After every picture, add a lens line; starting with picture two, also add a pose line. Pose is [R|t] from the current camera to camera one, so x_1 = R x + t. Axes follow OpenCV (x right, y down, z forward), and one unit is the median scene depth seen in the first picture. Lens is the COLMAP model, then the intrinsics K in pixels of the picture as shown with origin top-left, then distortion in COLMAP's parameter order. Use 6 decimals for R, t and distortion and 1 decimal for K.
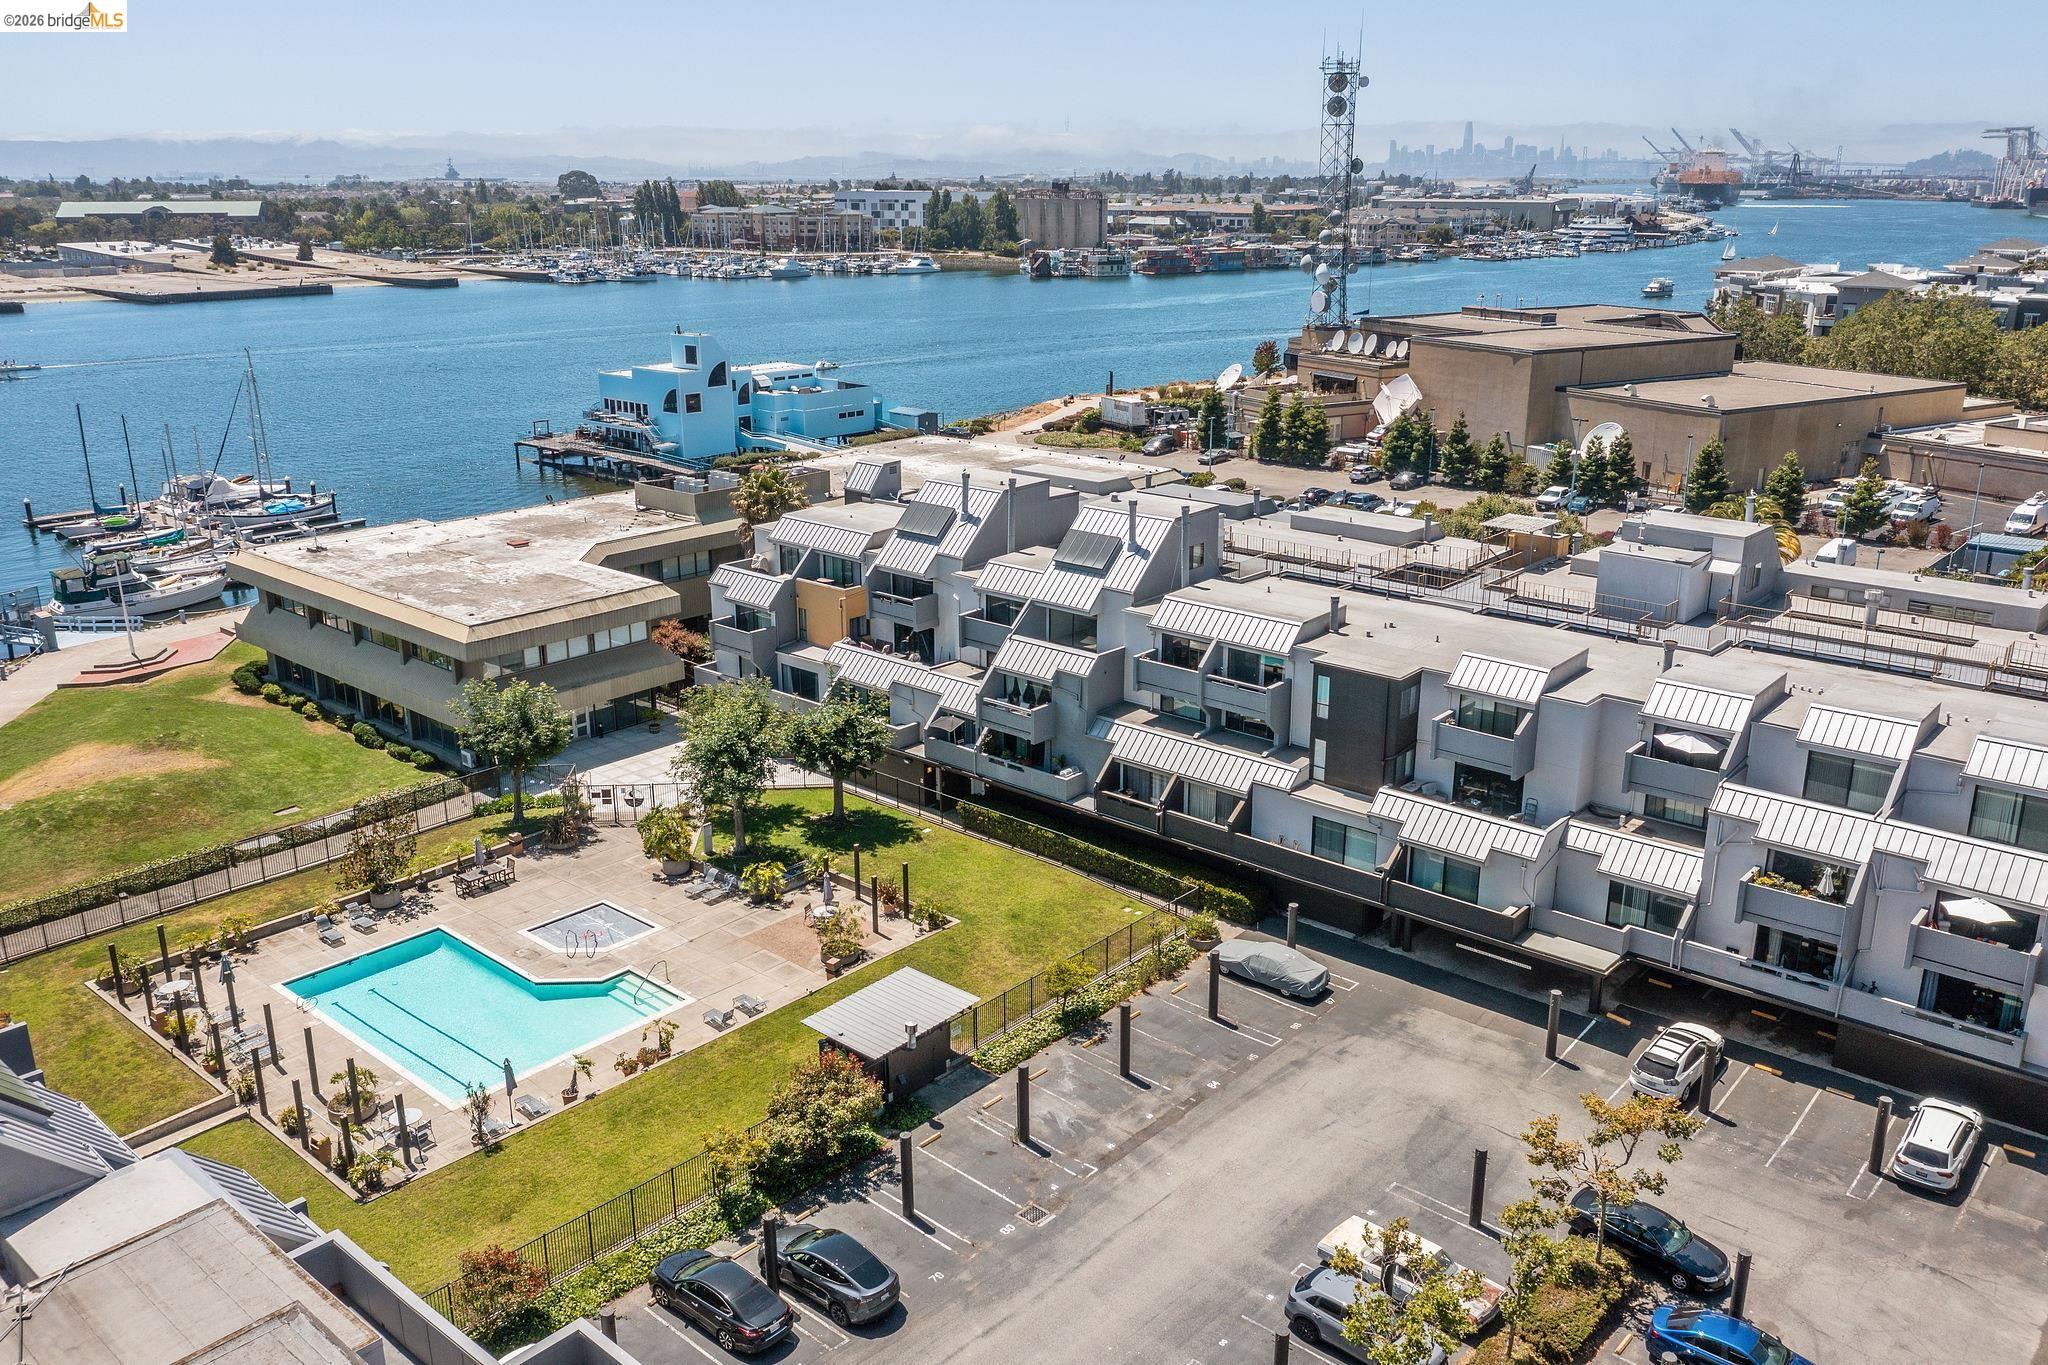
lens RADIAL K [[1614.5, 0, 1023.2], [0, 1614.5, 682.6], [0, 0, 1]] dist [0.016824, 0.014830]
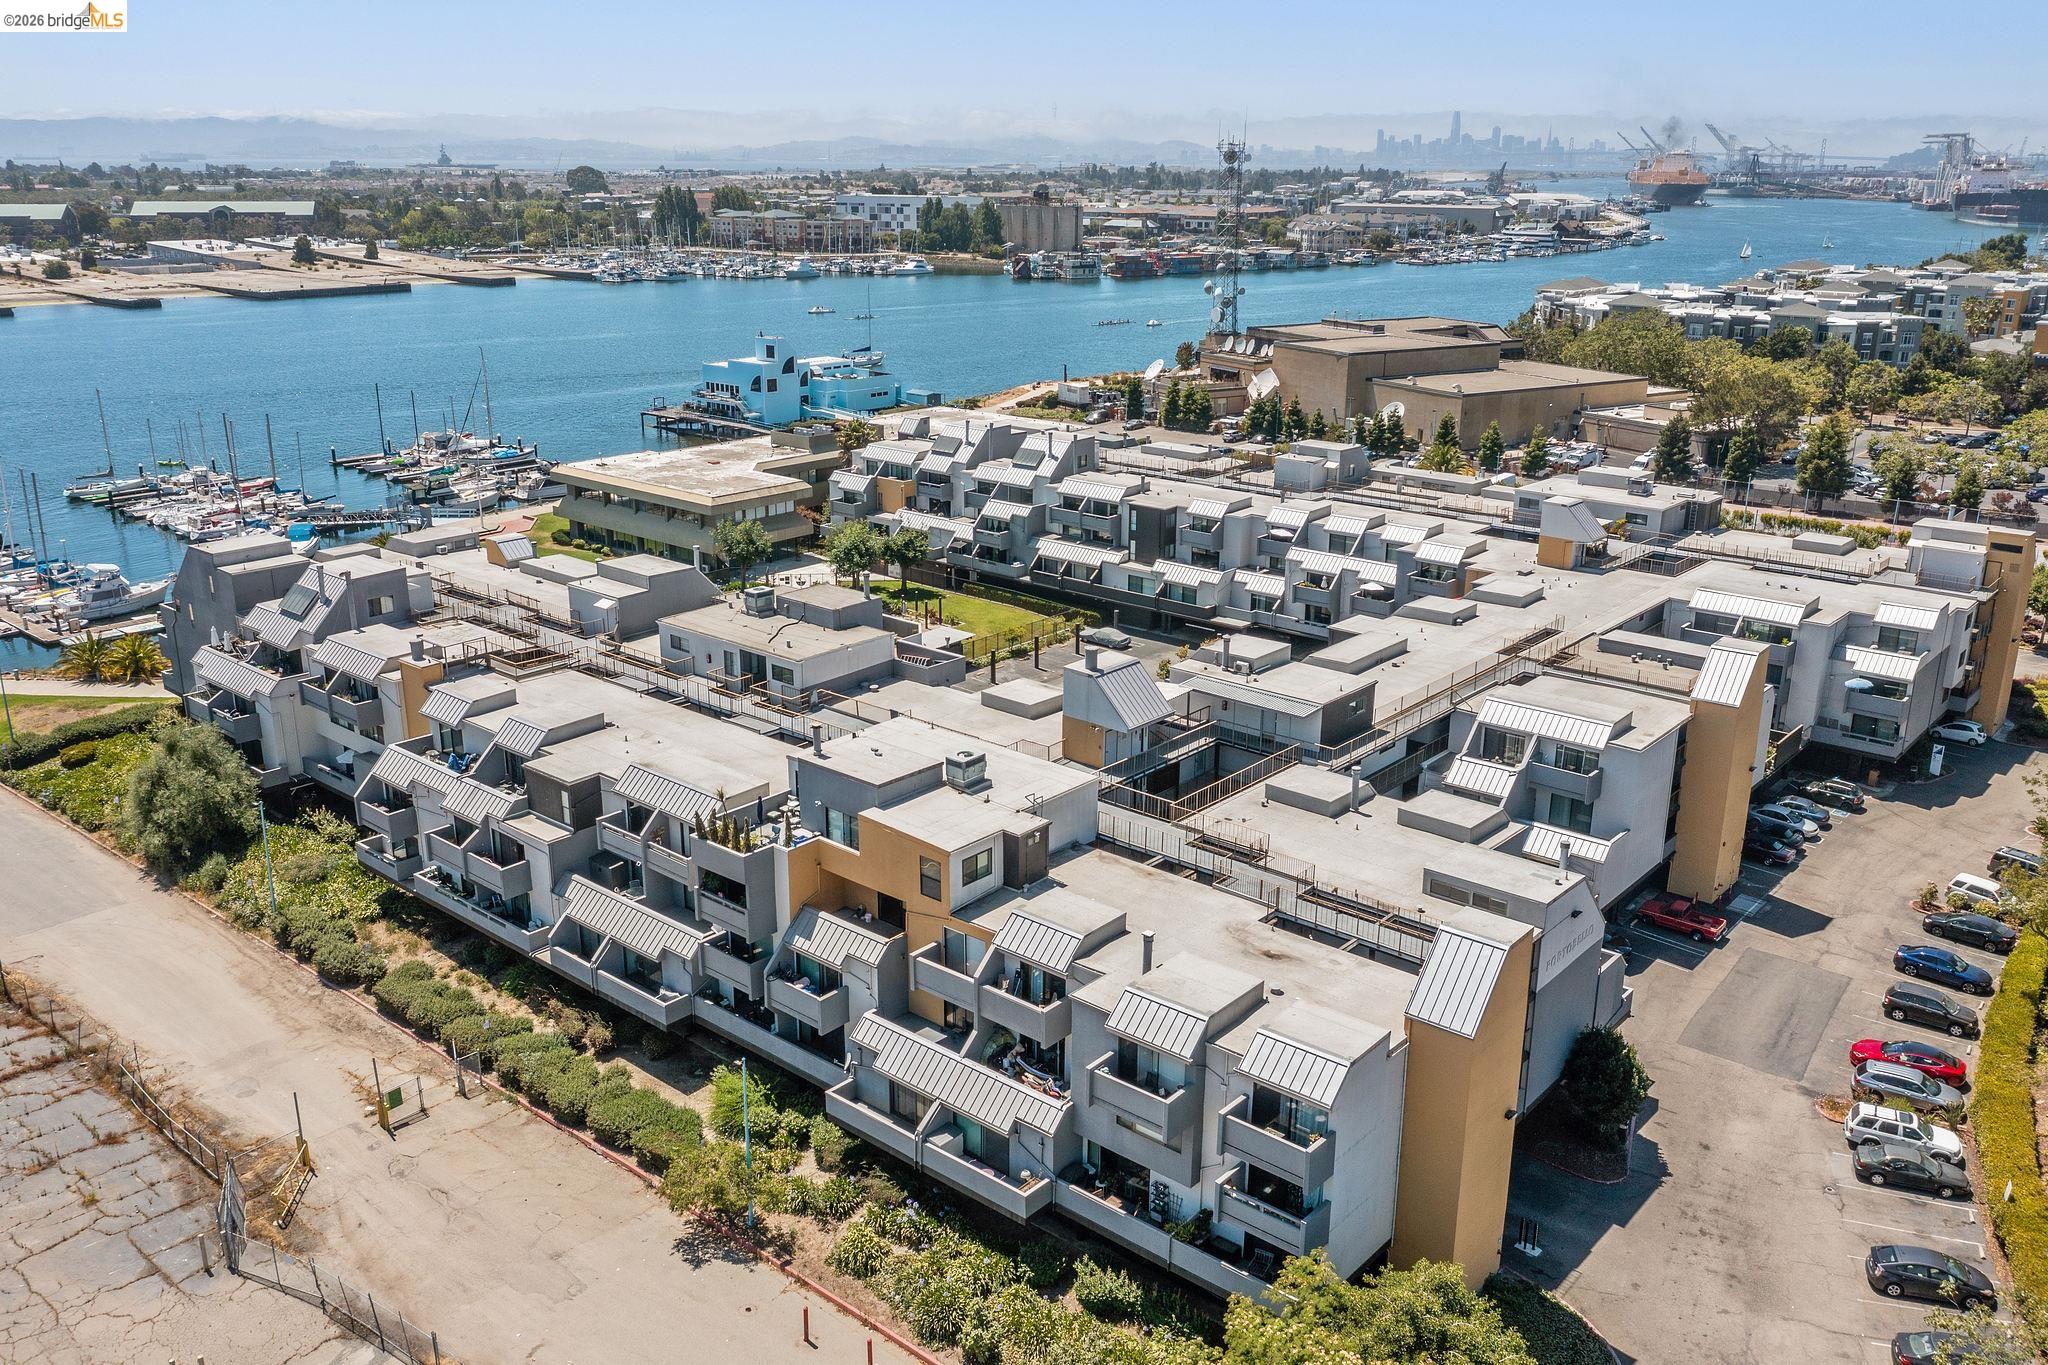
lens RADIAL K [[1614.5, 0, 1027.2], [0, 1614.5, 681.1], [0, 0, 1]] dist [0.016824, 0.014830]
pose [[0.999922, 0.004030, 0.011825, 0.006865], [-0.004107, 0.999971, 0.006433, 0.080514], [-0.011799, -0.006481, 0.999909, -0.443969]]
